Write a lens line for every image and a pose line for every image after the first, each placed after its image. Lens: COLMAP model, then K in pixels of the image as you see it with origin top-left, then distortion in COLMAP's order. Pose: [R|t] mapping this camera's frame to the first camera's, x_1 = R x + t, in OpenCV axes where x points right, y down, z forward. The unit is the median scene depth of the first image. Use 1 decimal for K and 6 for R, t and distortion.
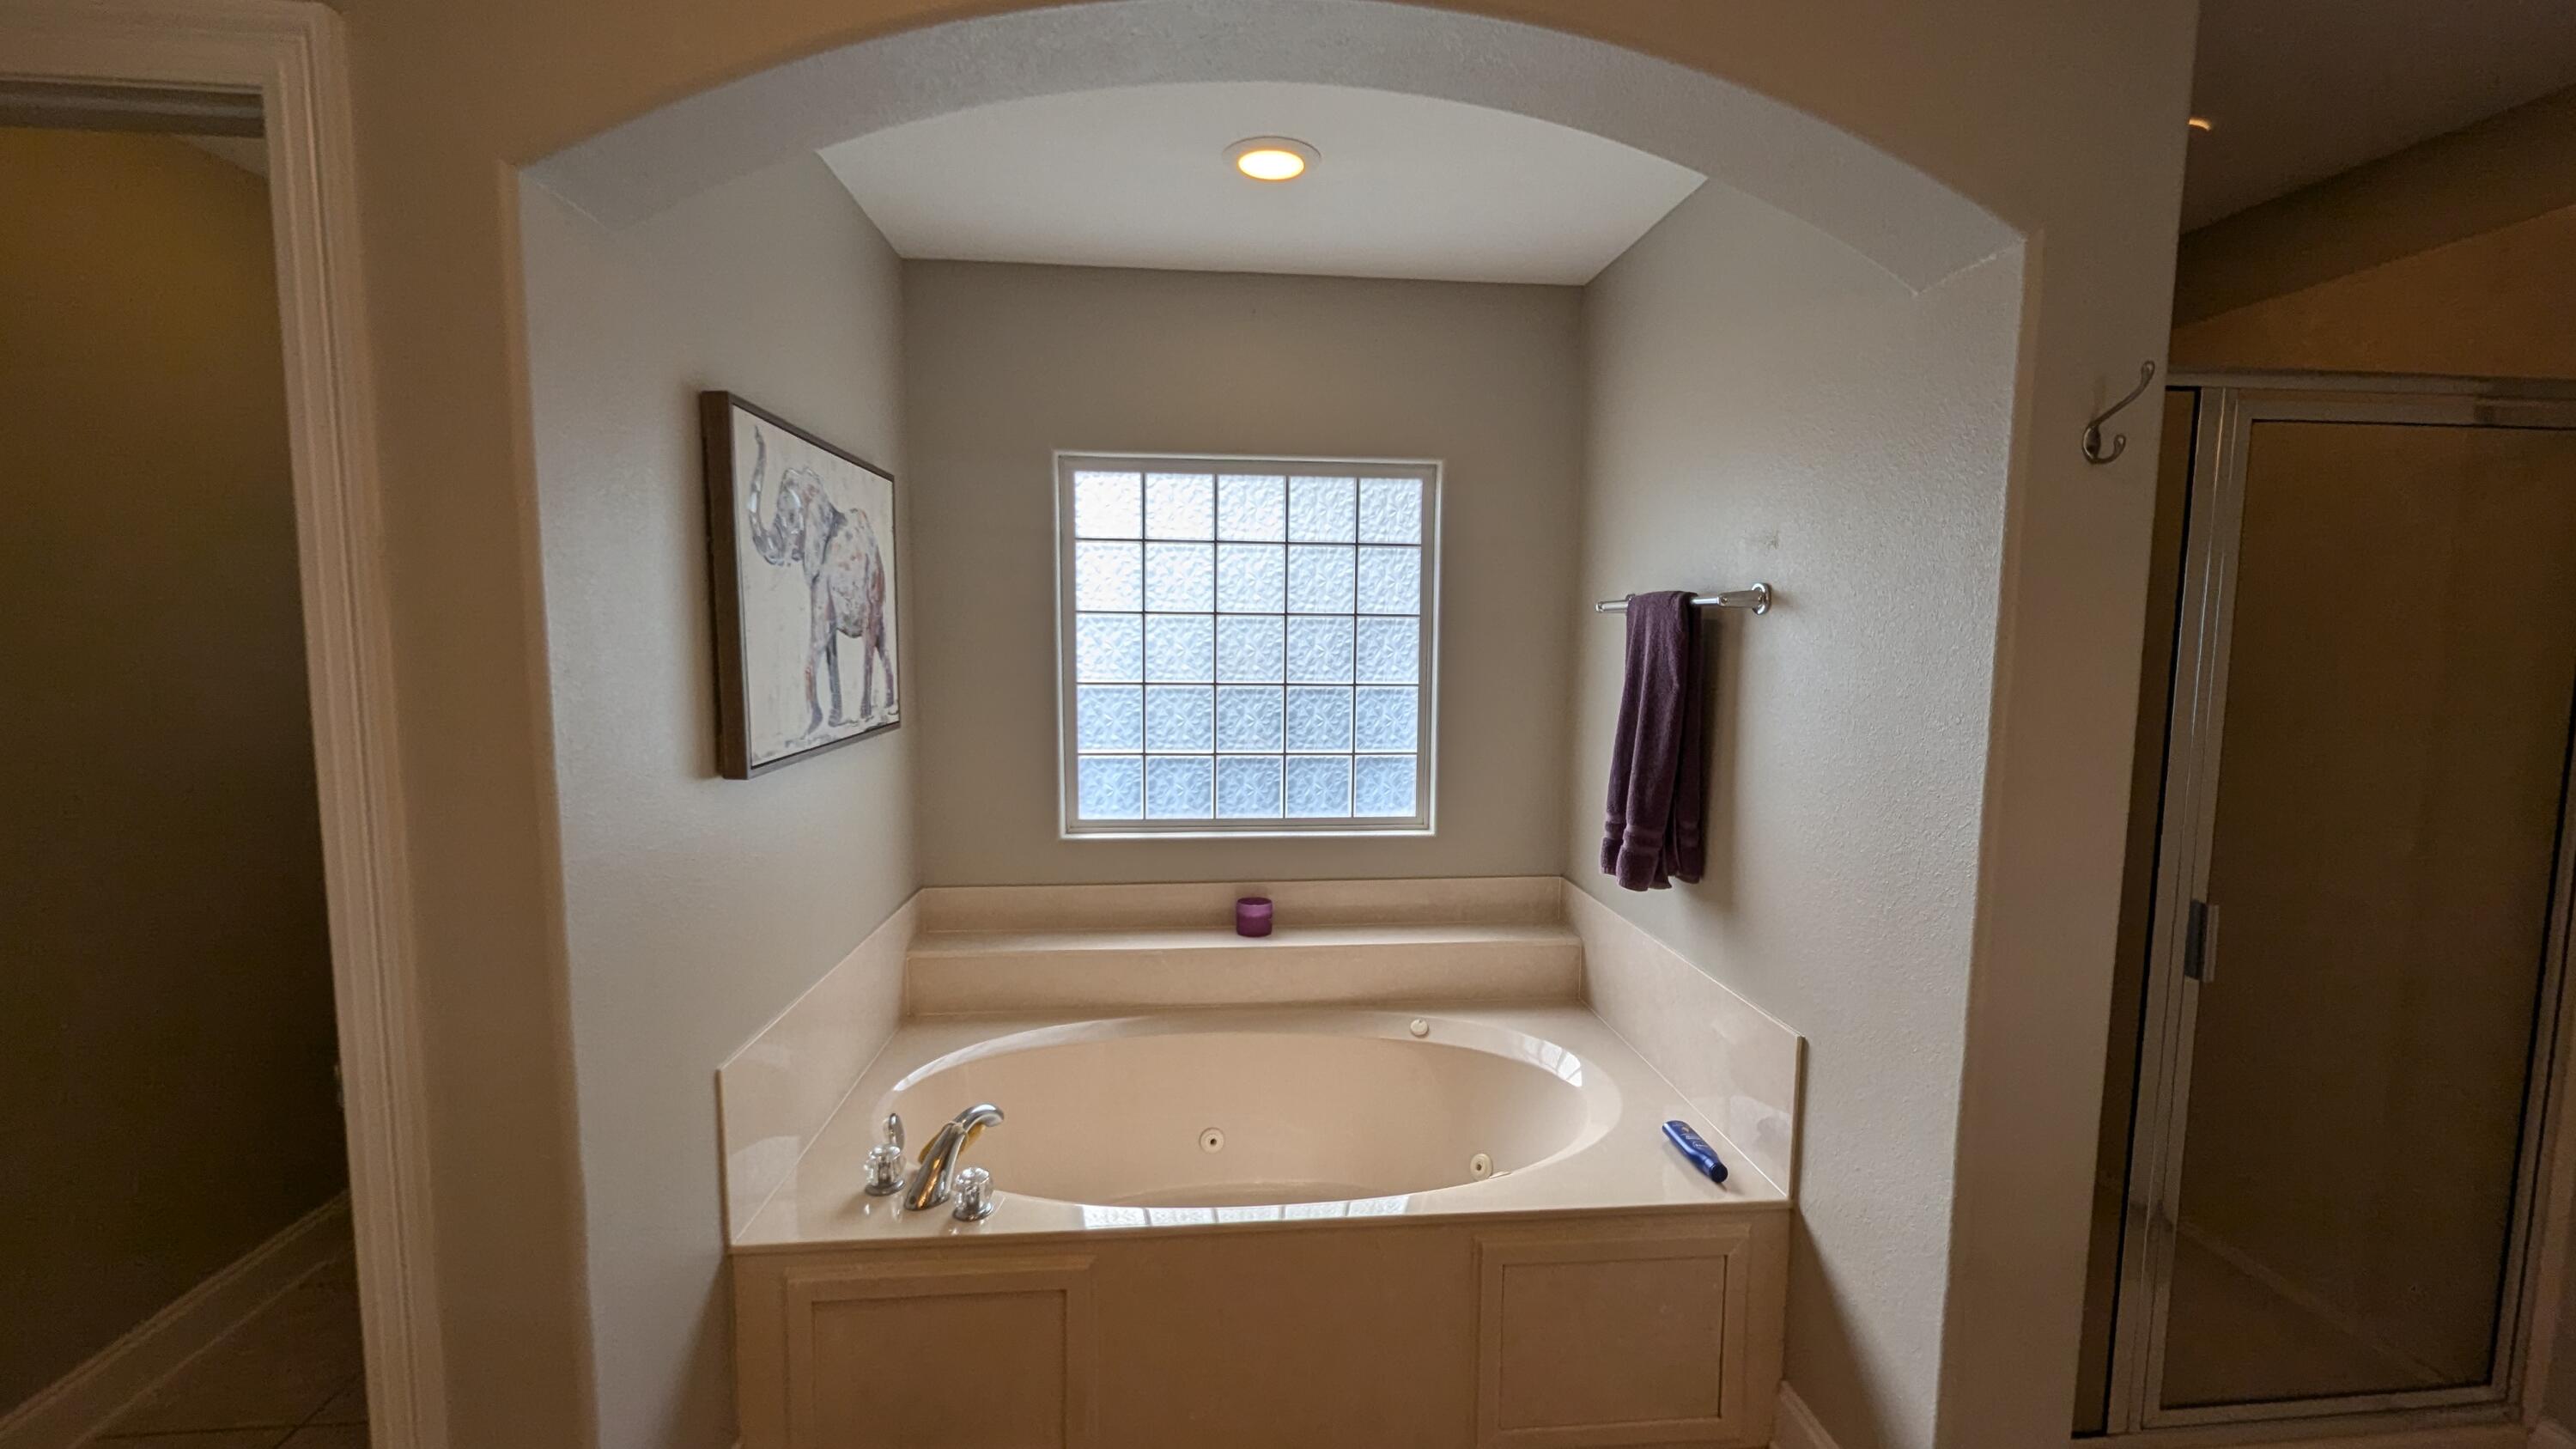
lens RADIAL K [[1063.2, 0, 1301.3], [0, 1063.2, 738.8], [0, 0, 1]] dist [0.001280, -0.000417]
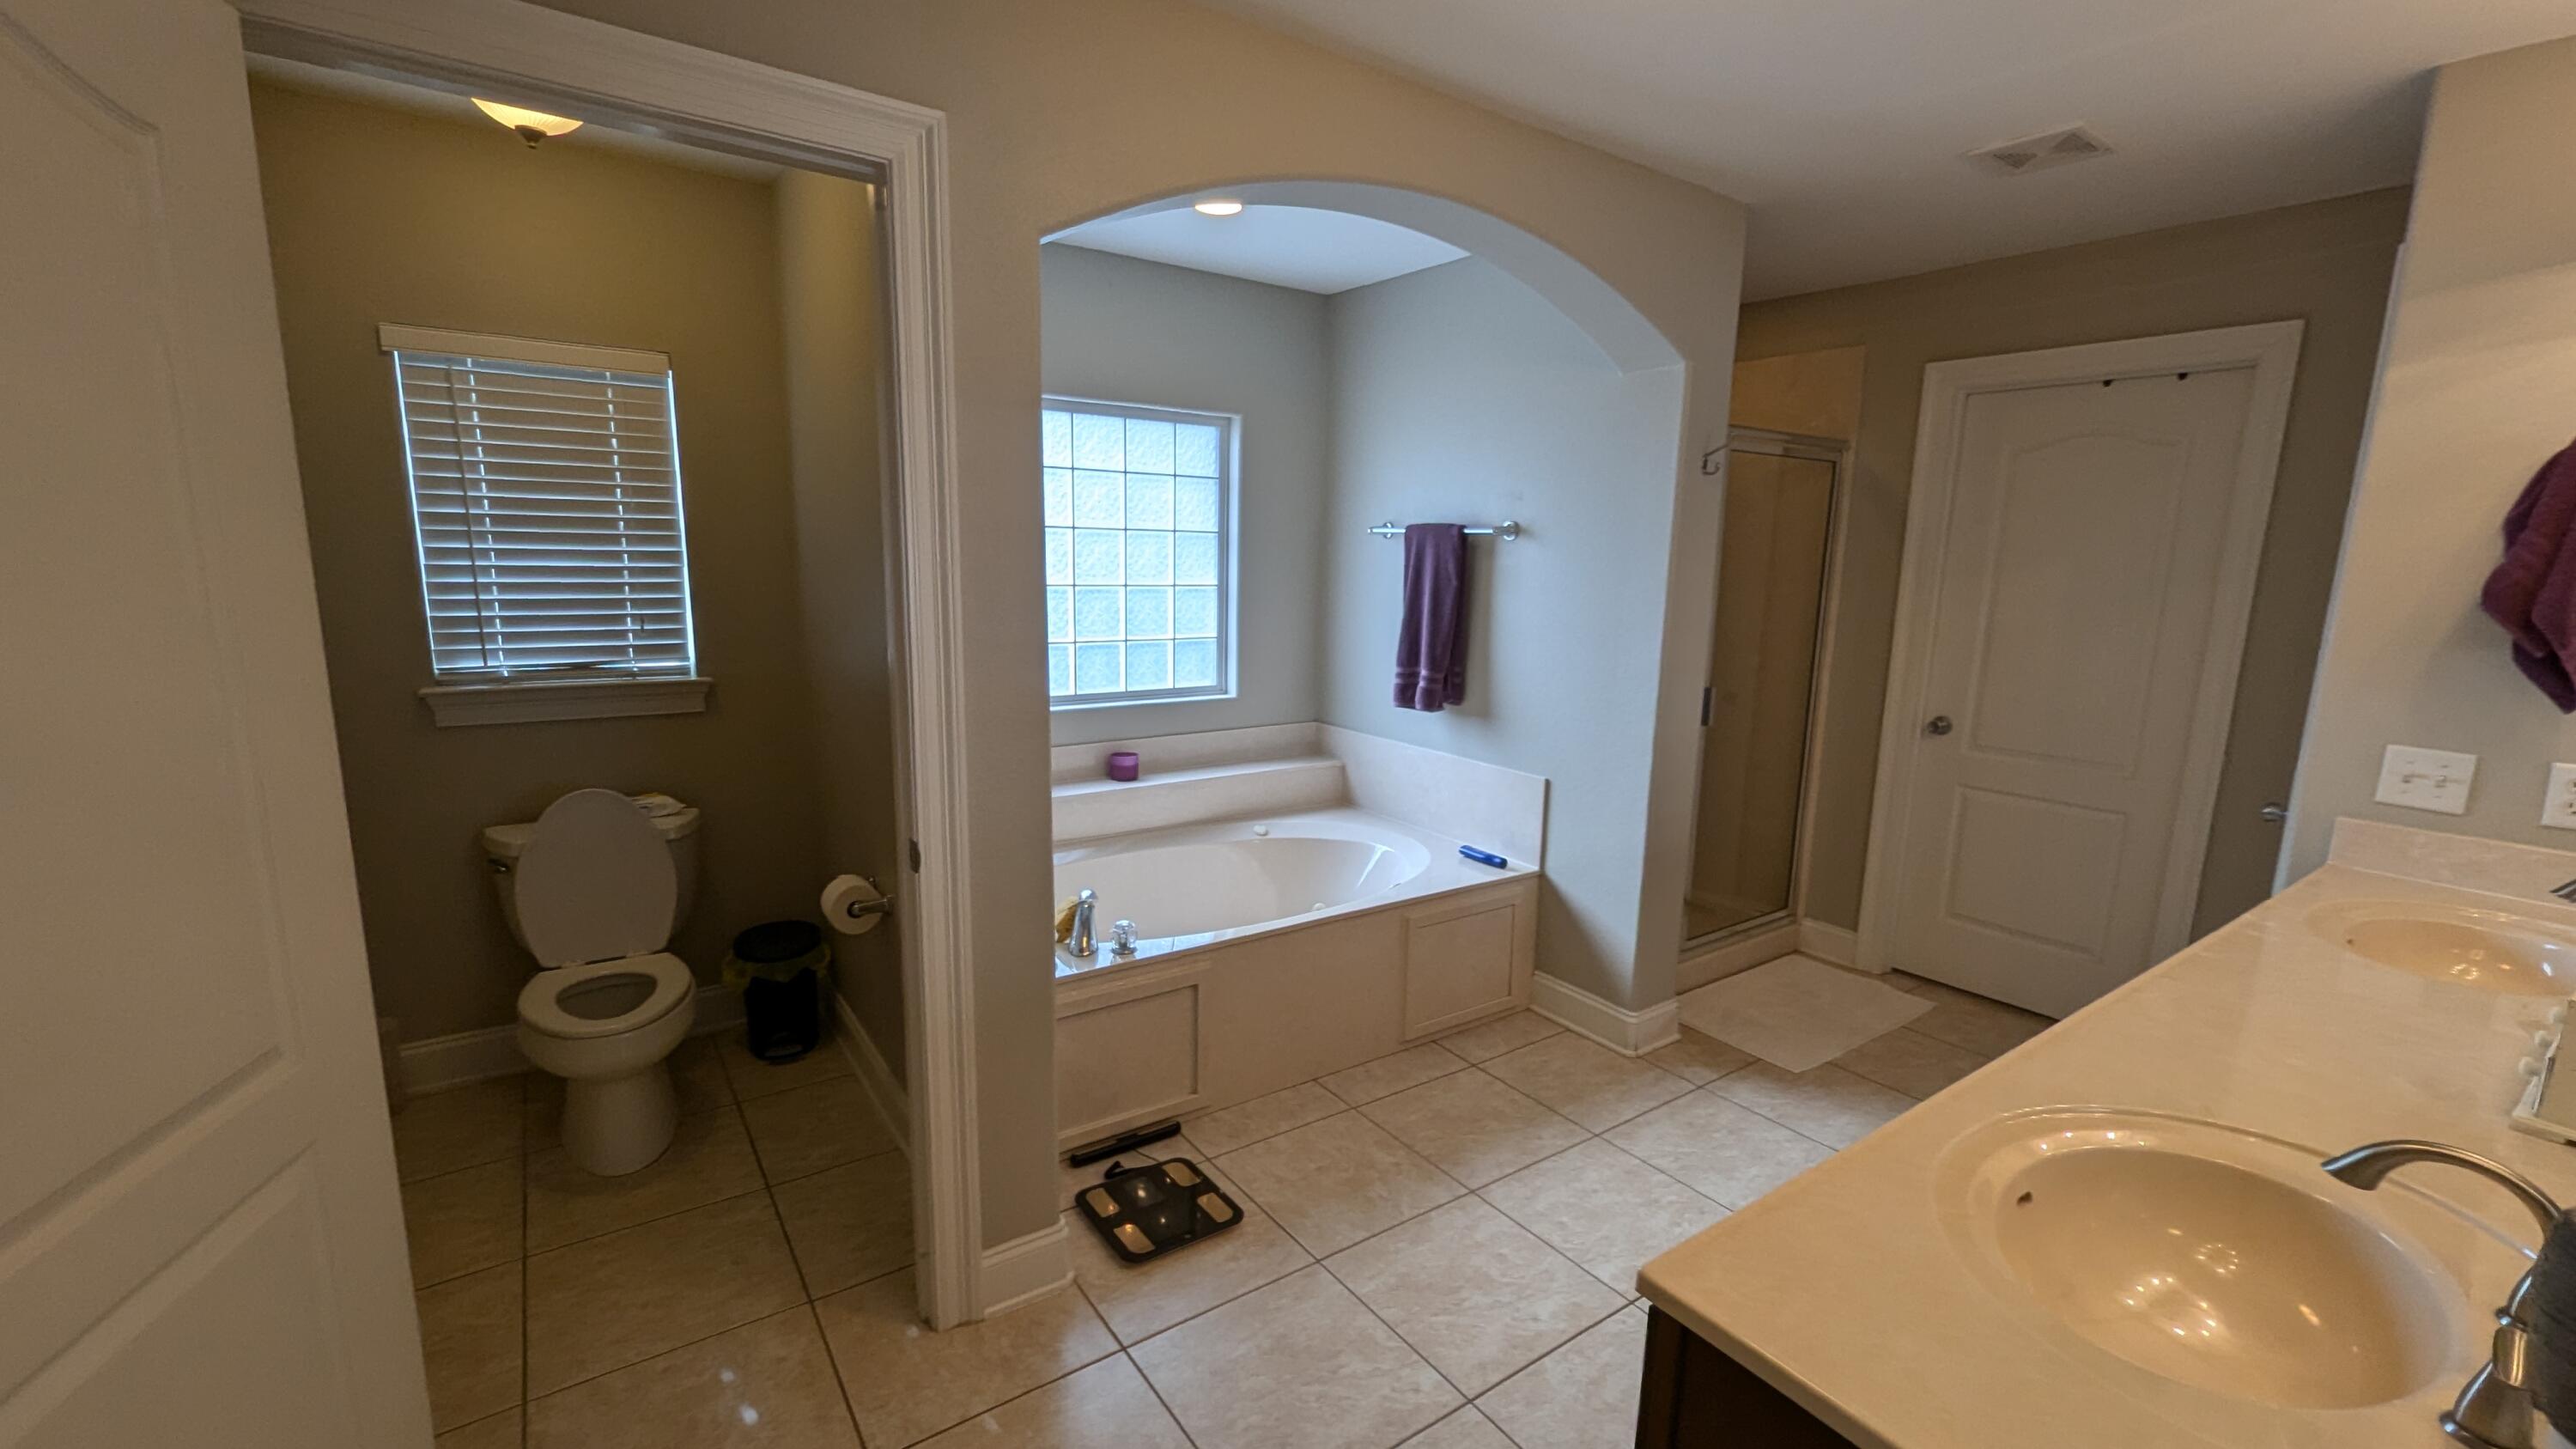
lens RADIAL K [[1063.2, 0, 1301.3], [0, 1063.2, 738.8], [0, 0, 1]] dist [0.001280, -0.000417]
pose [[0.859469, -0.073801, 0.505832, -0.603900], [0.031660, 0.995309, 0.091421, 0.027147], [-0.510206, -0.062559, 0.857774, -0.252996]]
